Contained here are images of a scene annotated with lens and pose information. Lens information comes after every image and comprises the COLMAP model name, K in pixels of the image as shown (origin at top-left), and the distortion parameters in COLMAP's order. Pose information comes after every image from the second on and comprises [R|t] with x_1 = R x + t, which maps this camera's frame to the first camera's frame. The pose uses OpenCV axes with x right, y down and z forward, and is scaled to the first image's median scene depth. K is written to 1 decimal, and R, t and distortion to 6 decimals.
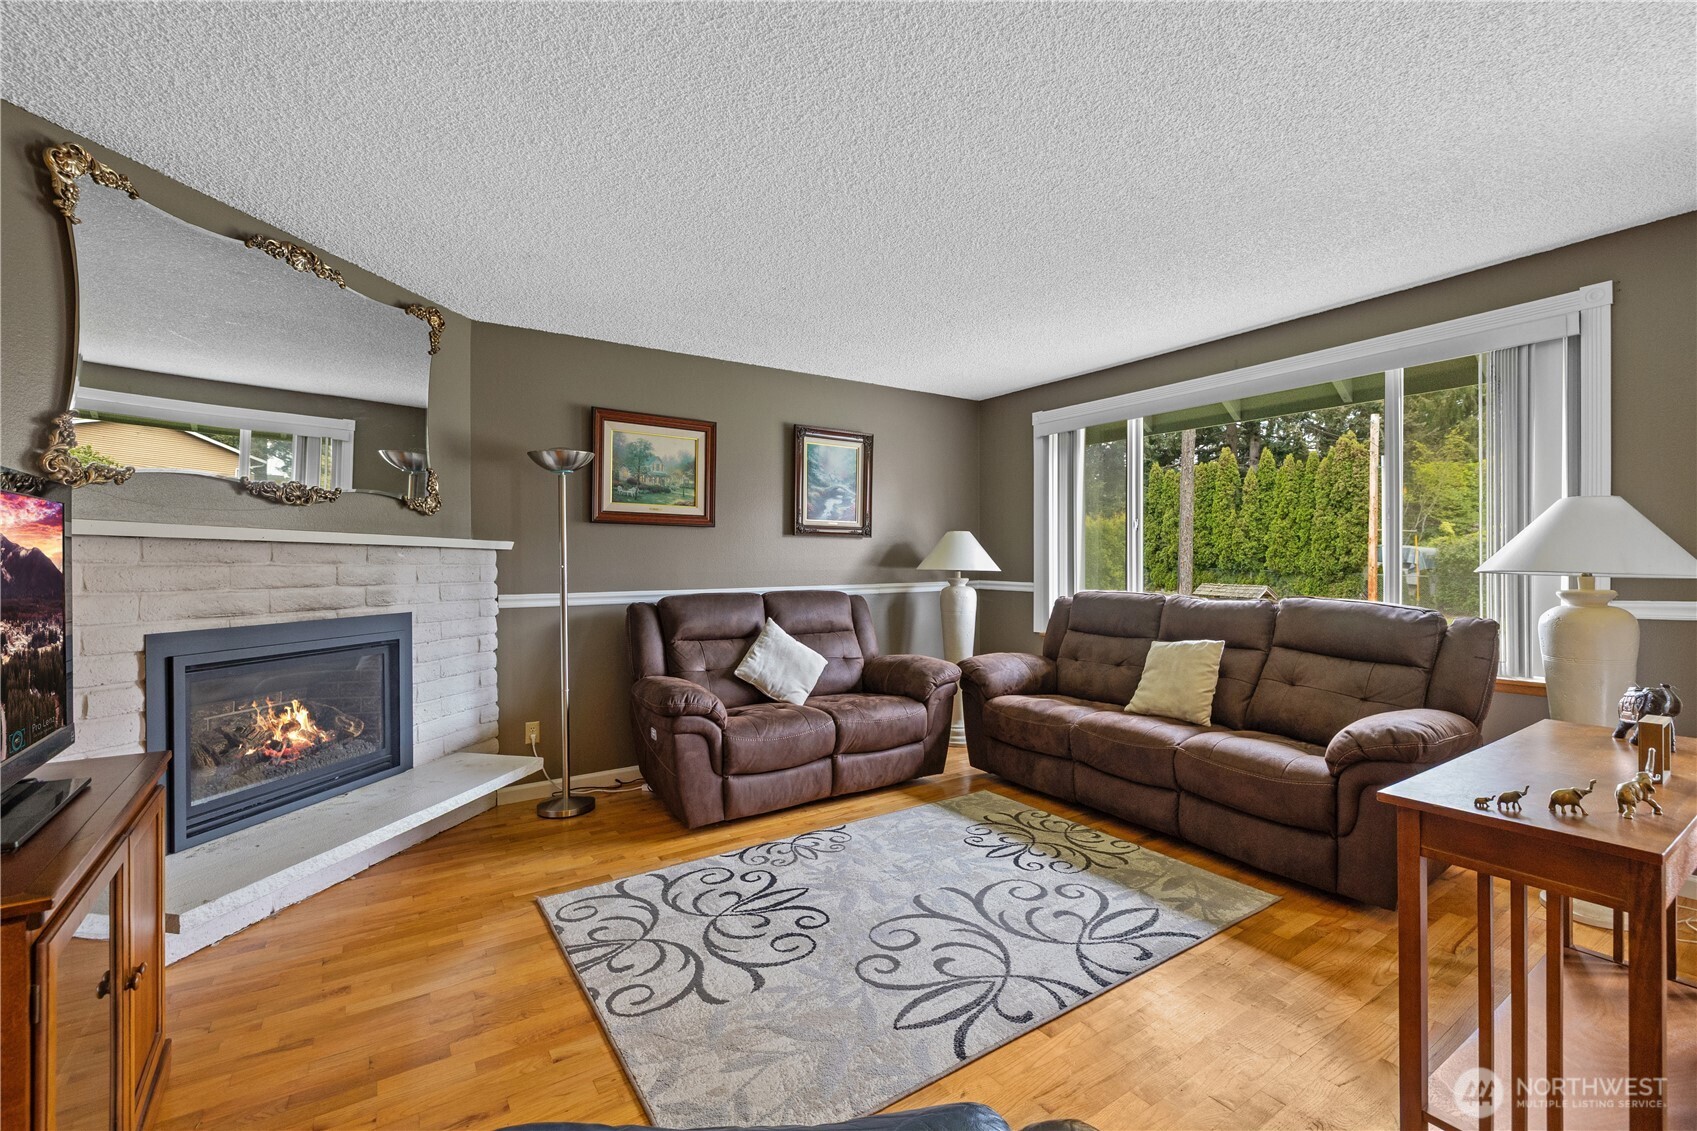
lens RADIAL K [[722.7, 0, 858.2], [0, 722.7, 566.3], [0, 0, 1]] dist [0.002716, 0.000806]
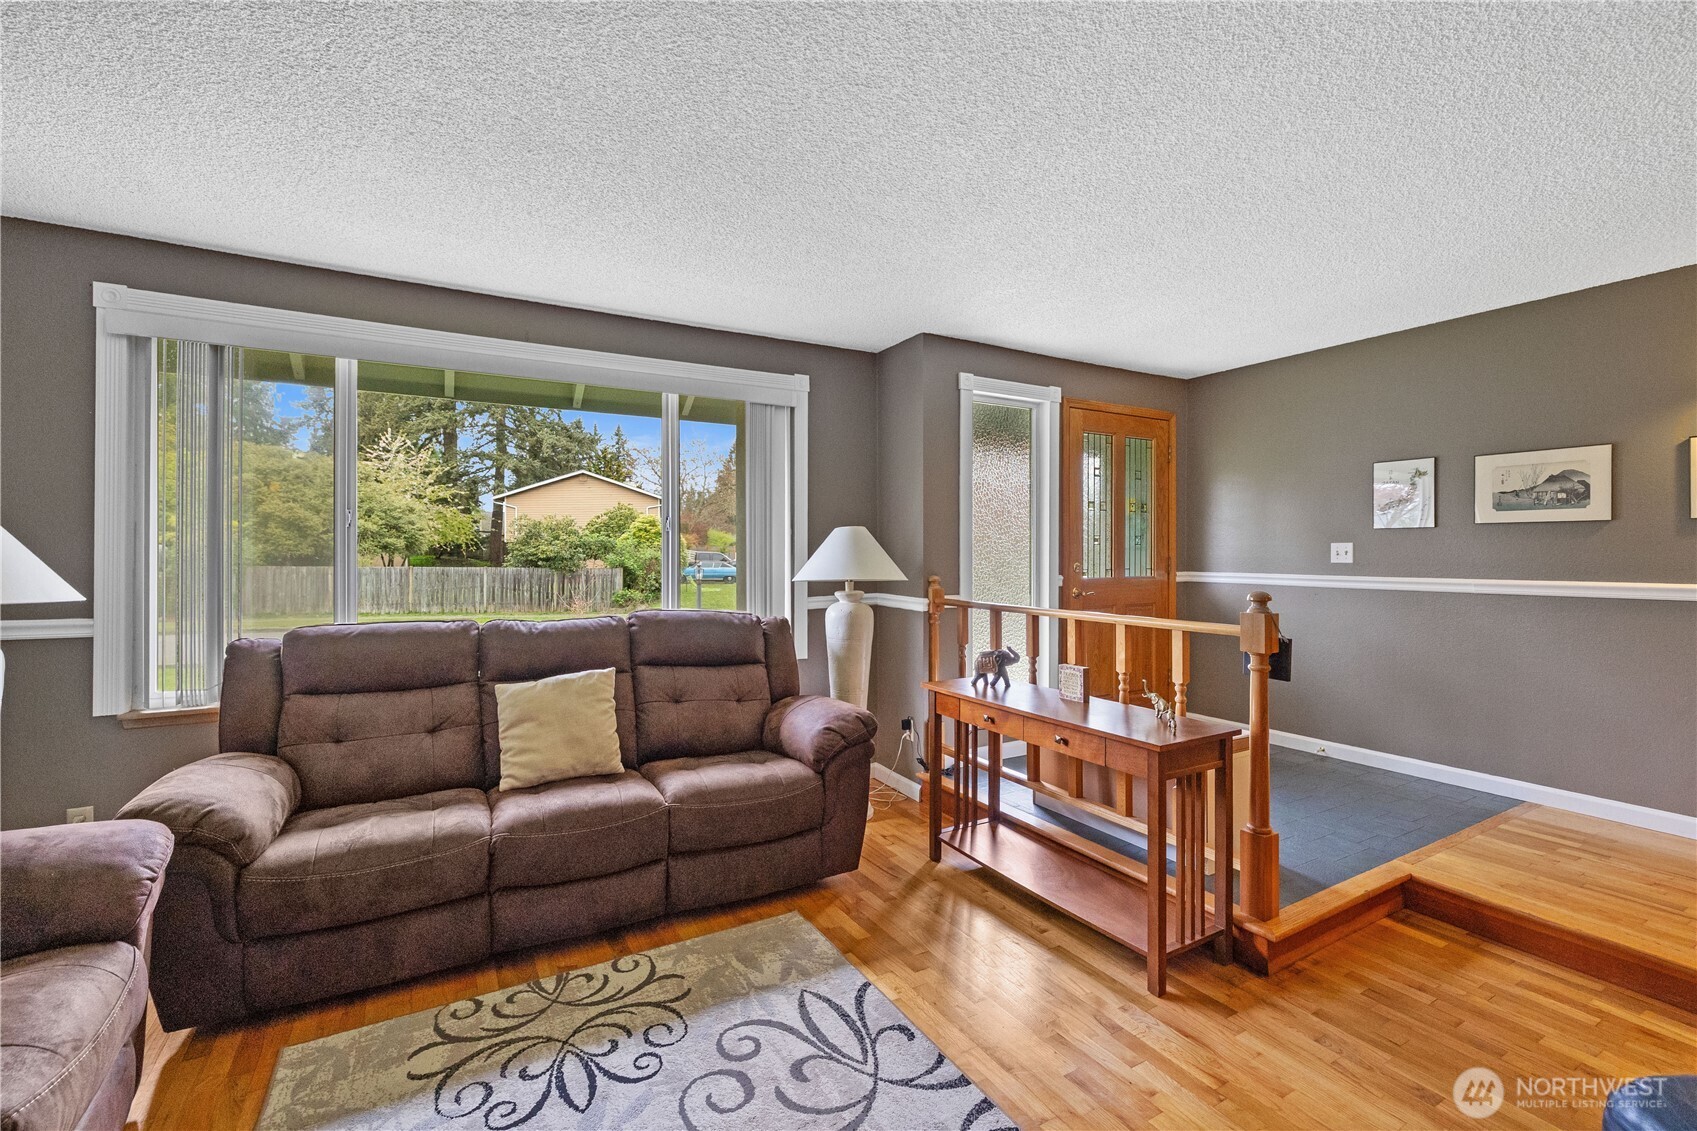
lens RADIAL K [[722.7, 0, 858.9], [0, 722.7, 563.2], [0, 0, 1]] dist [0.002716, 0.000806]
pose [[0.090242, -0.011145, 0.995858, -0.309410], [0.006029, 0.999925, 0.010644, -0.028345], [-0.995902, 0.005043, 0.090302, 0.621616]]
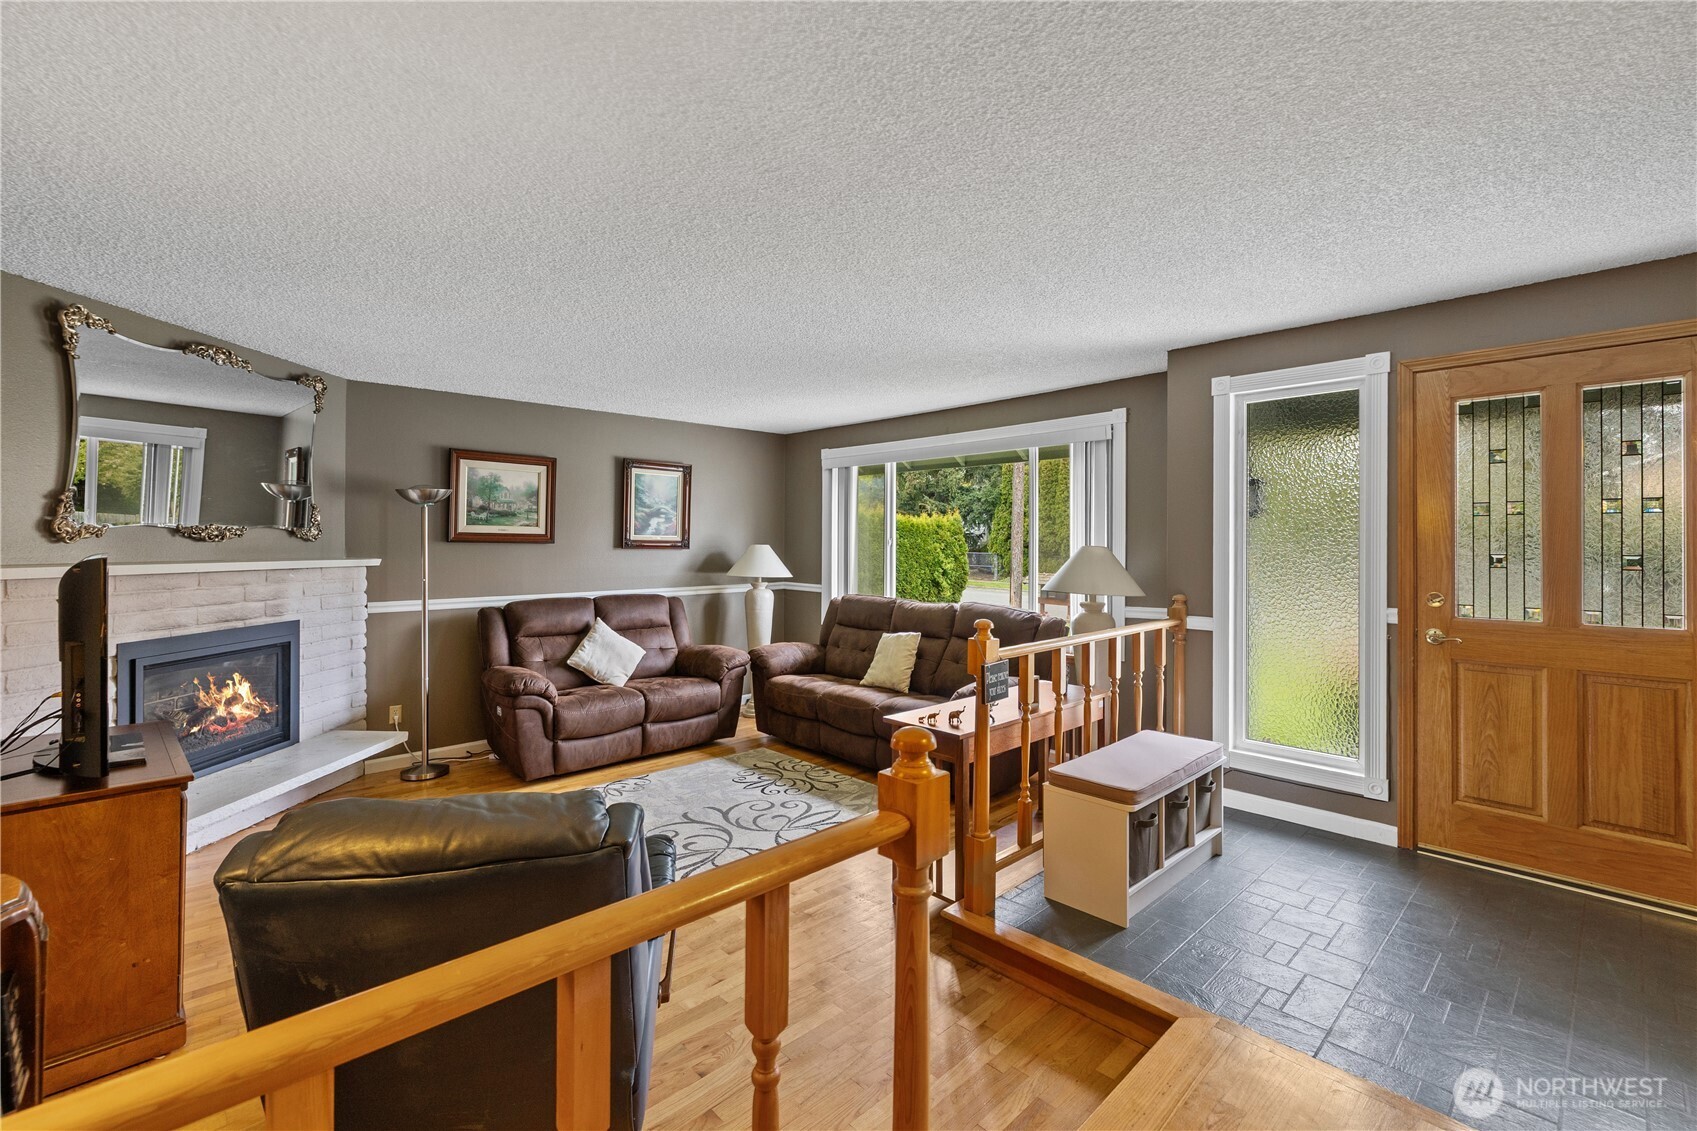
lens RADIAL K [[722.7, 0, 827.3], [0, 722.7, 538.1], [0, 0, 1]] dist [0.002716, 0.000806]
pose [[0.990106, 0.004391, 0.140255, 0.120404], [-0.001883, 0.999836, -0.018013, -0.057003], [-0.140311, 0.017570, 0.989952, -0.382903]]
